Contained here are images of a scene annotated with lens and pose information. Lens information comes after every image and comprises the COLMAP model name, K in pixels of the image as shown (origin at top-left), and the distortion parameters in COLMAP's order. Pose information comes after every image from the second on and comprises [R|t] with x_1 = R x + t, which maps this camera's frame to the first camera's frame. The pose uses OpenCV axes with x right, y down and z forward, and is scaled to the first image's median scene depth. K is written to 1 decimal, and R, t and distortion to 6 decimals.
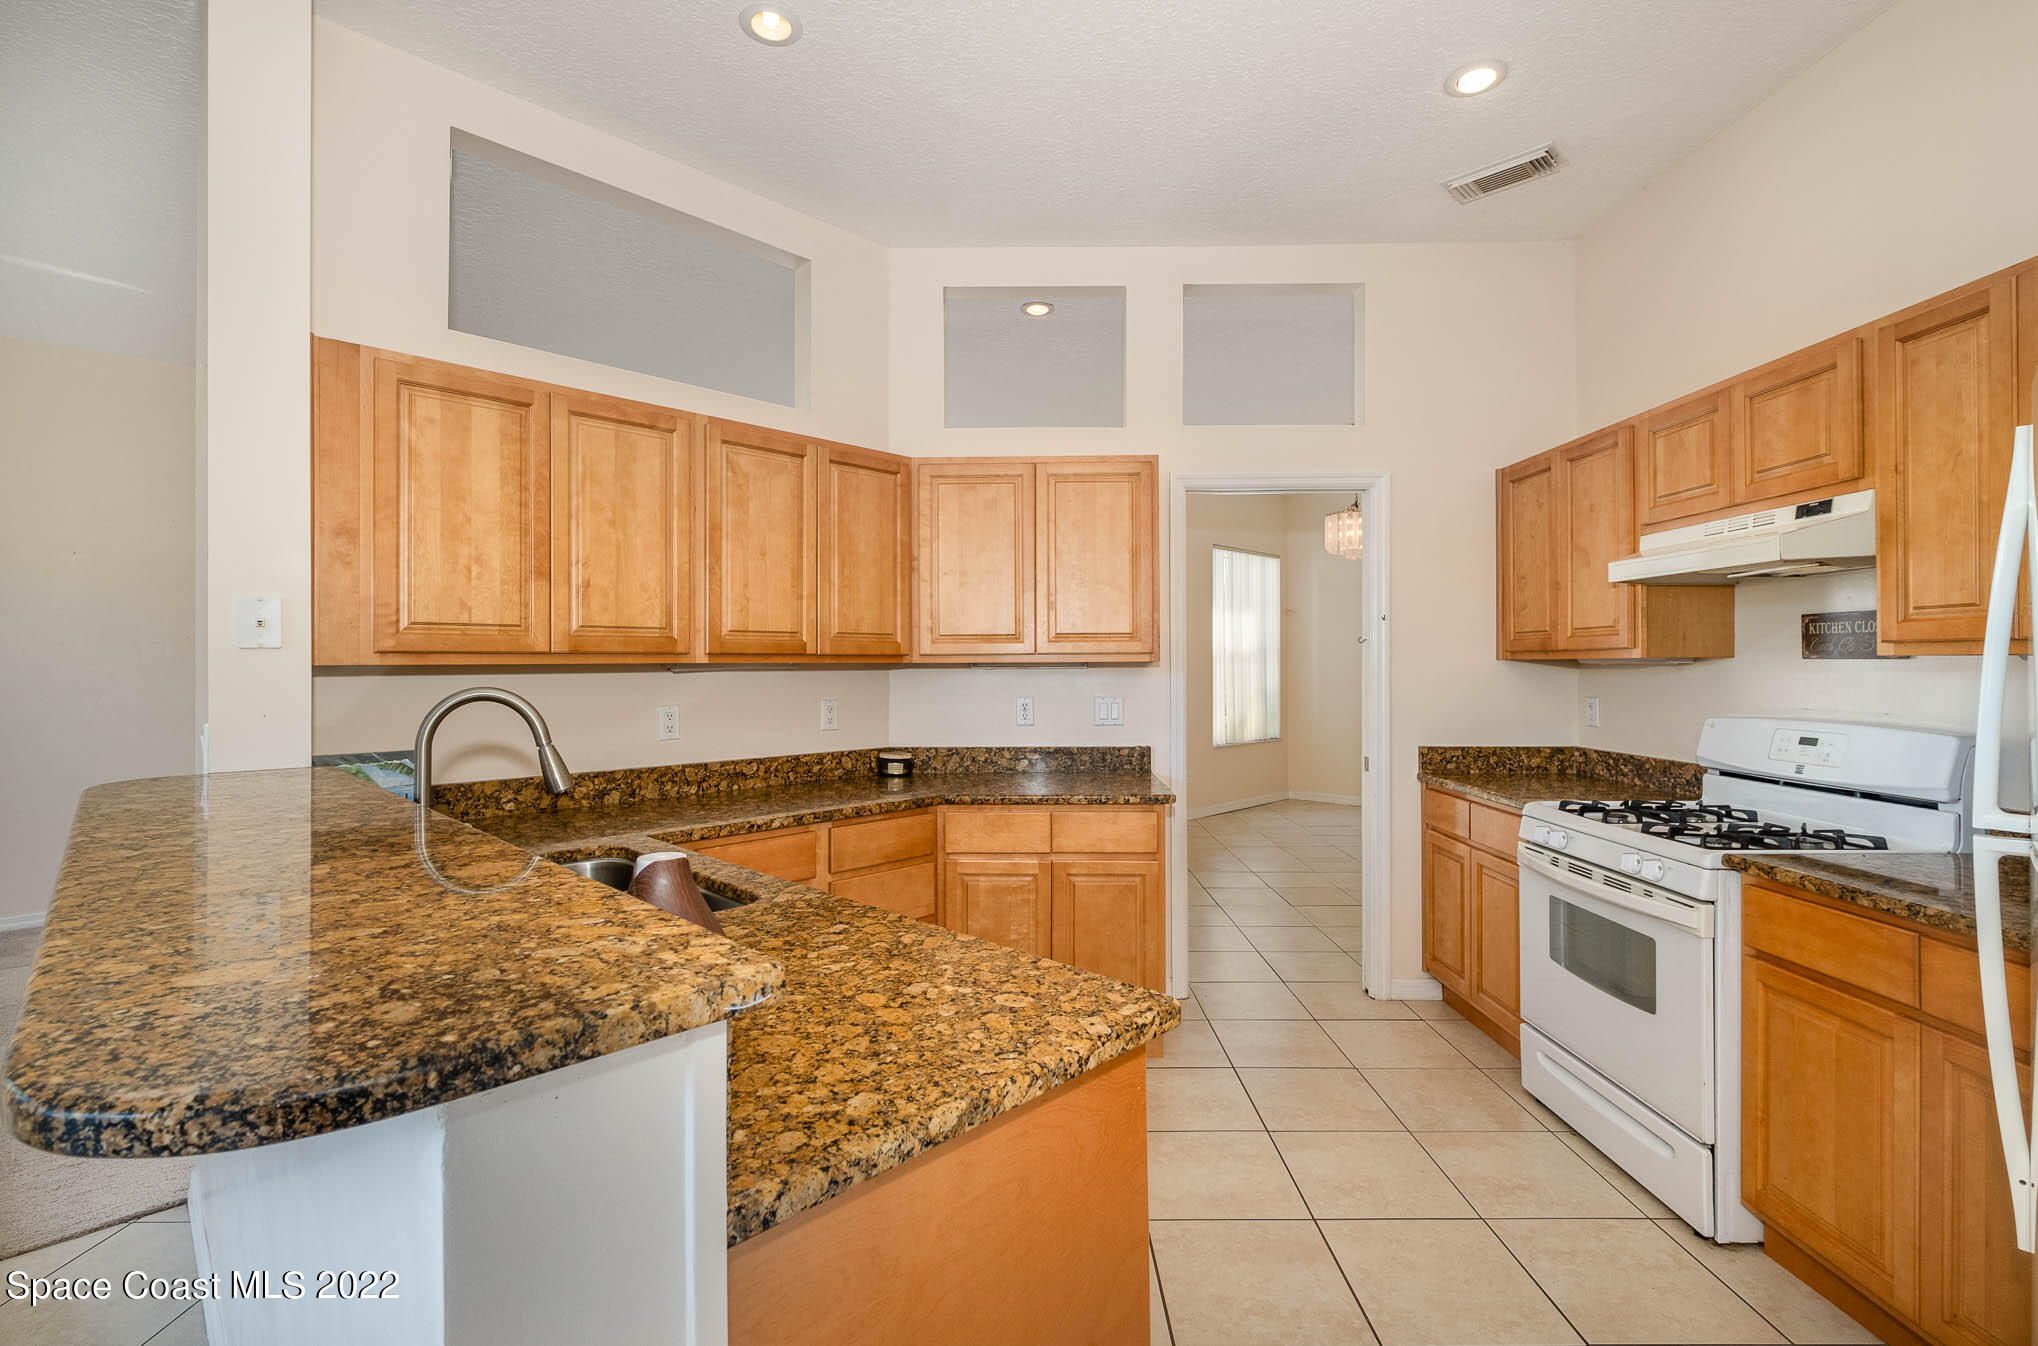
lens RADIAL K [[895.8, 0, 1009.9], [0, 895.8, 665.2], [0, 0, 1]] dist [-0.013459, 0.000551]
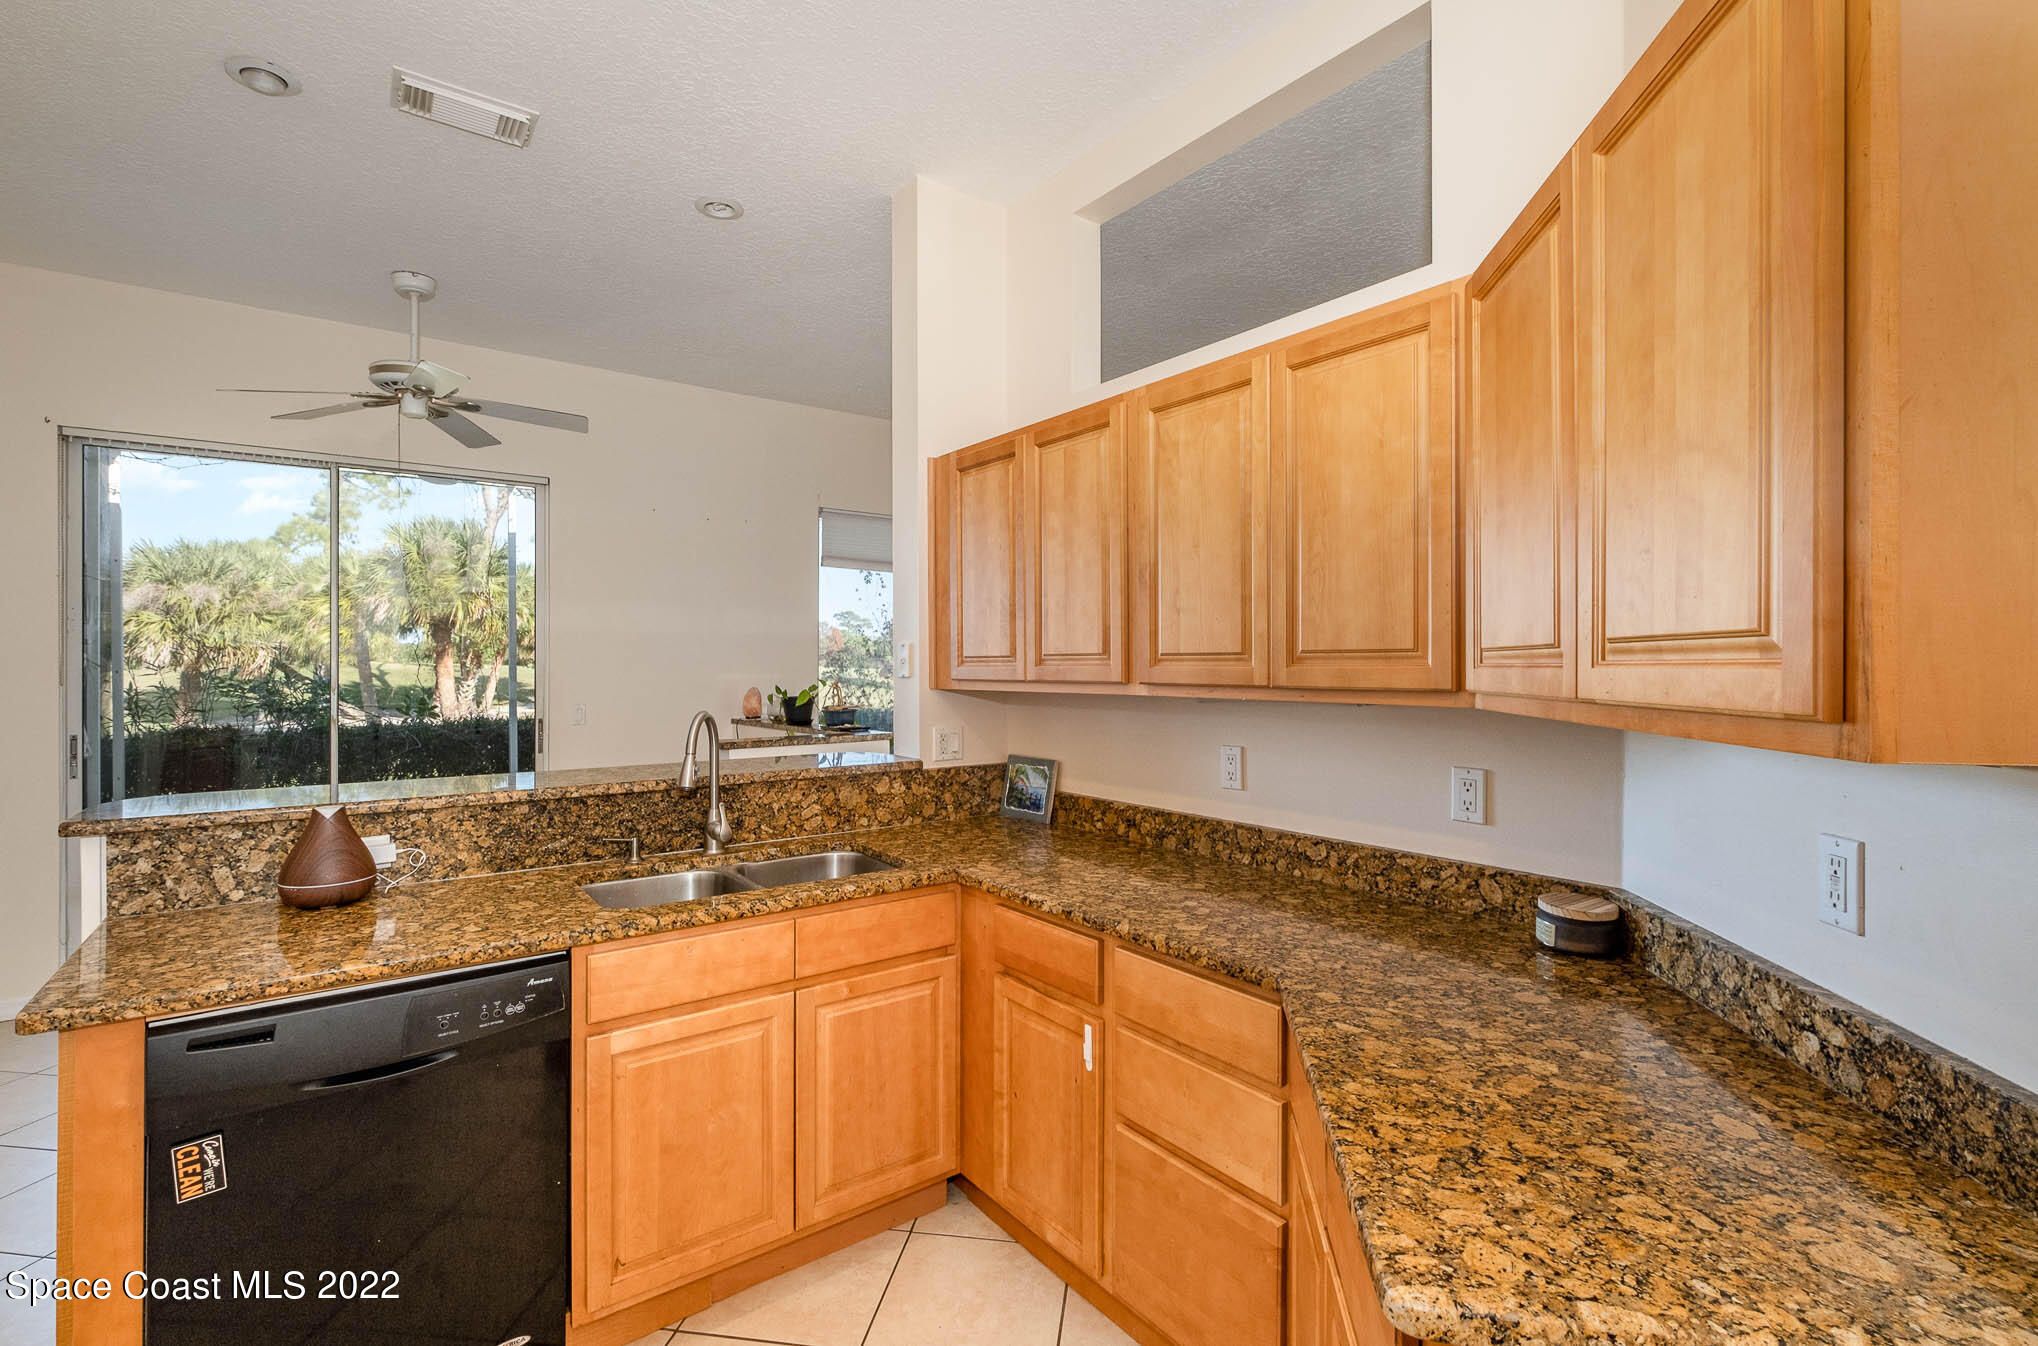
lens RADIAL K [[895.8, 0, 1009.9], [0, 895.8, 665.2], [0, 0, 1]] dist [-0.013459, 0.000551]
pose [[-0.157620, 0.004933, -0.987487, 0.504854], [0.005344, 0.999977, 0.004143, -0.035938], [0.987485, -0.004625, -0.157643, 1.079375]]
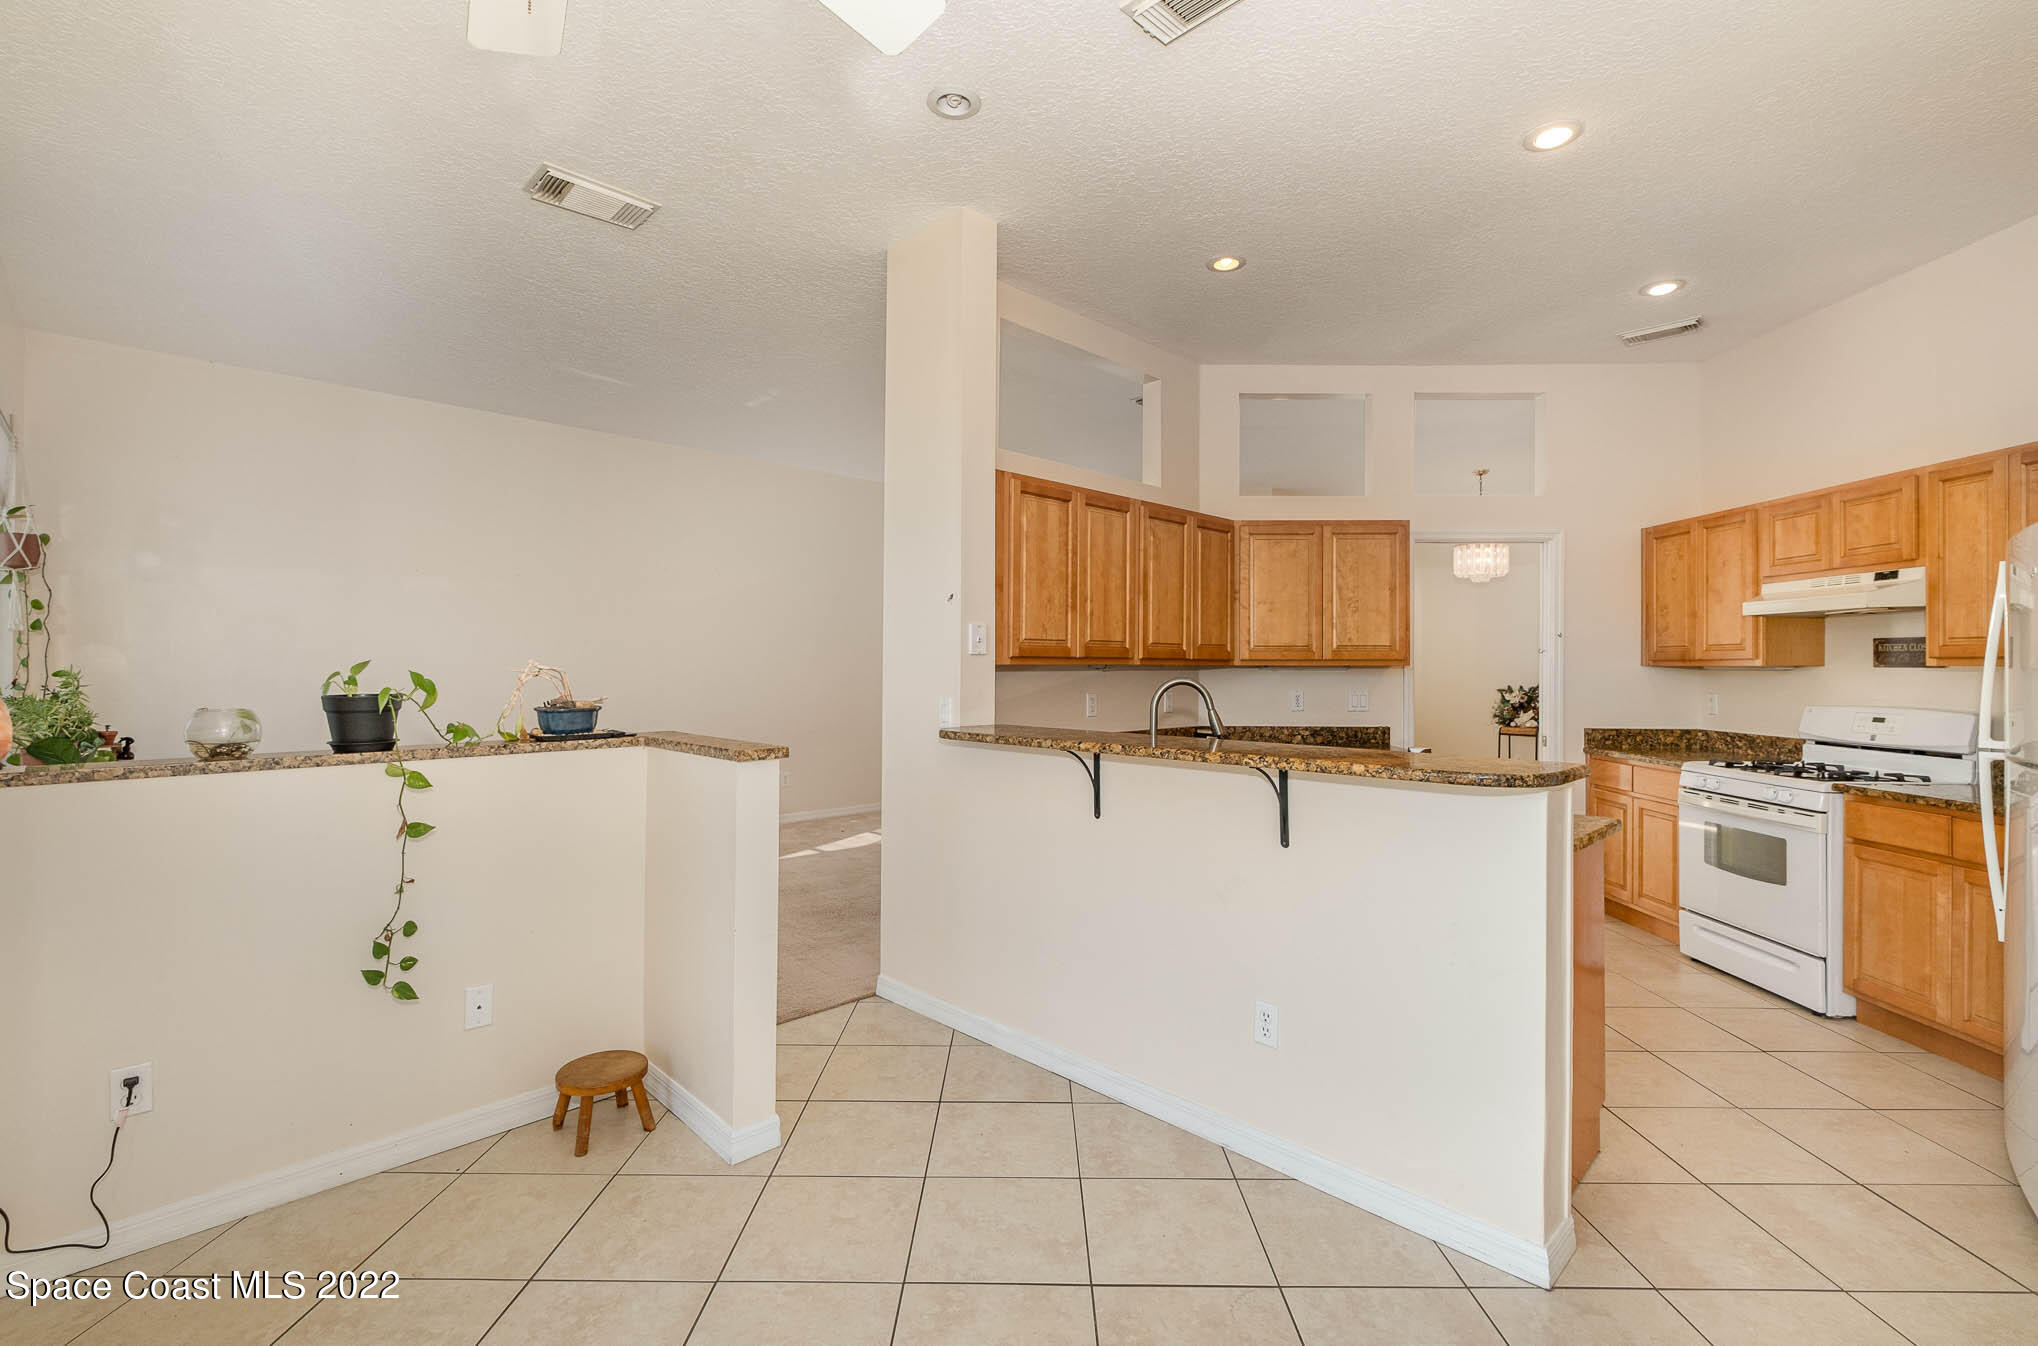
lens RADIAL K [[895.8, 0, 1009.9], [0, 895.8, 665.2], [0, 0, 1]] dist [-0.013459, 0.000551]
pose [[0.999841, 0.007467, -0.016167, -0.565348], [-0.007490, 0.999971, -0.001401, 0.002596], [0.016156, 0.001522, 0.999868, -0.544798]]
